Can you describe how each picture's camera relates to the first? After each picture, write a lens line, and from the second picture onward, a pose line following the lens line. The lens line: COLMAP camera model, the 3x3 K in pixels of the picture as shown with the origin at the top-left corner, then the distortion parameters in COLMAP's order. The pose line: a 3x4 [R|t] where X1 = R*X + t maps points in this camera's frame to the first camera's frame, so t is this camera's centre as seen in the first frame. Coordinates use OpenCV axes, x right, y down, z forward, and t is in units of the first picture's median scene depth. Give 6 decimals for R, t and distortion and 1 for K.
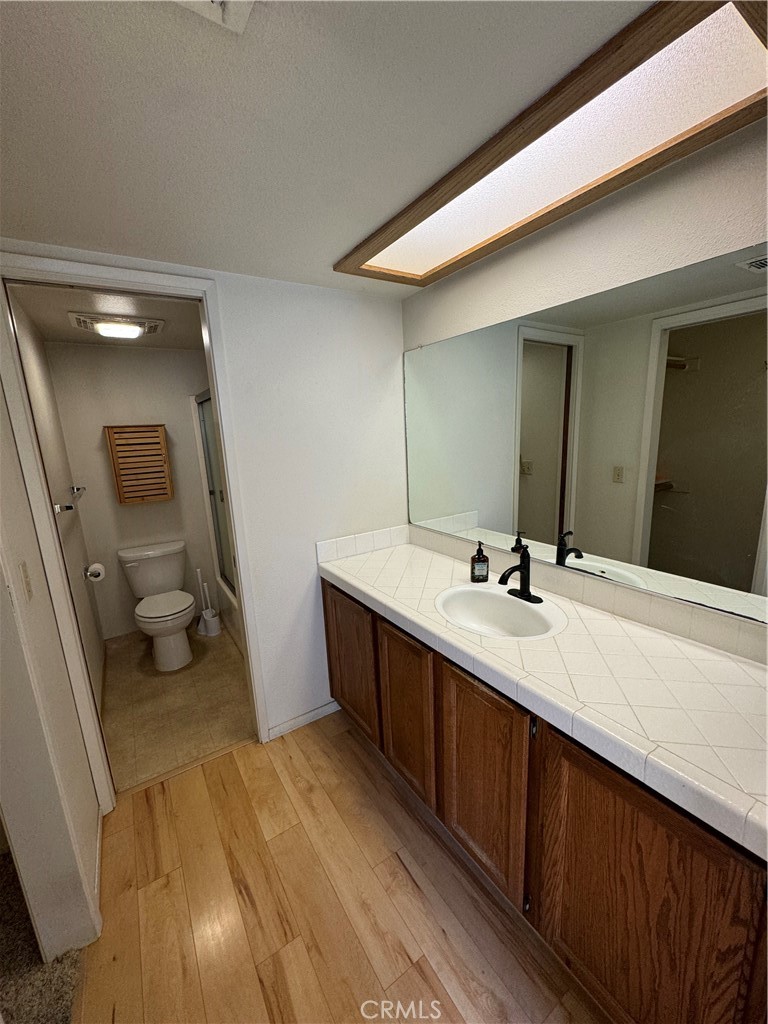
lens RADIAL K [[406.2, 0, 384.5], [0, 406.2, 511.9], [0, 0, 1]] dist [-0.005653, 0.000781]
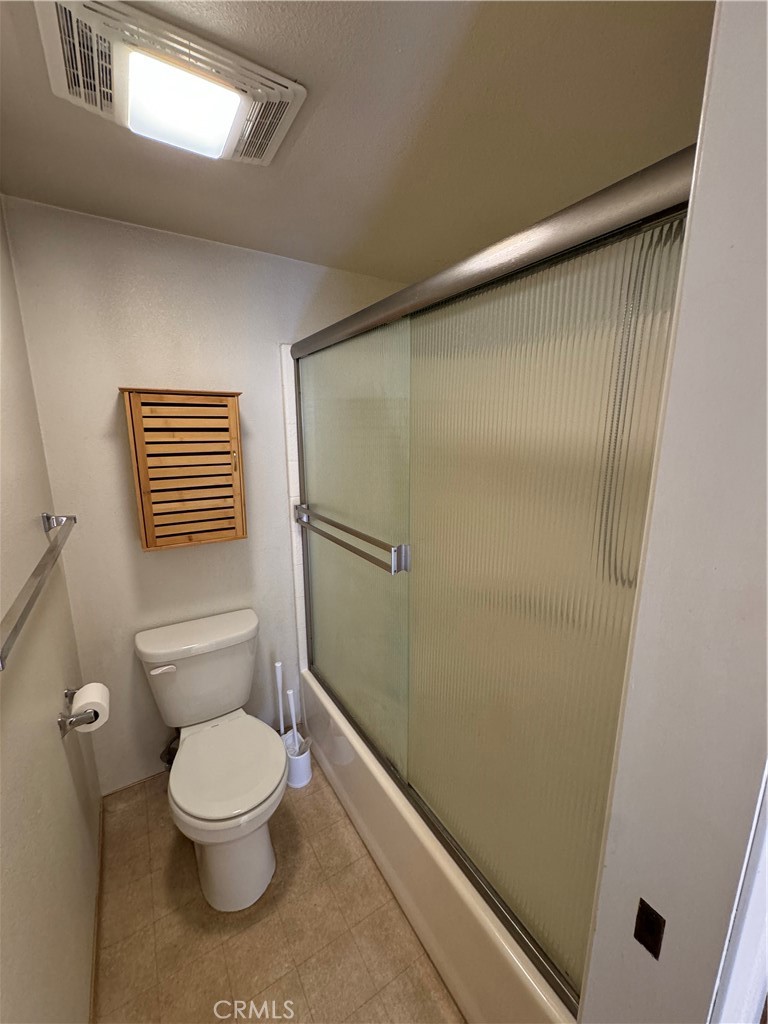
lens RADIAL K [[406.2, 0, 383.9], [0, 406.2, 511.9], [0, 0, 1]] dist [-0.005653, 0.000781]
pose [[0.998505, 0.053815, -0.009562, -0.357643], [-0.053718, 0.998504, 0.010217, -0.084958], [0.010097, -0.009688, 0.999902, 0.505557]]
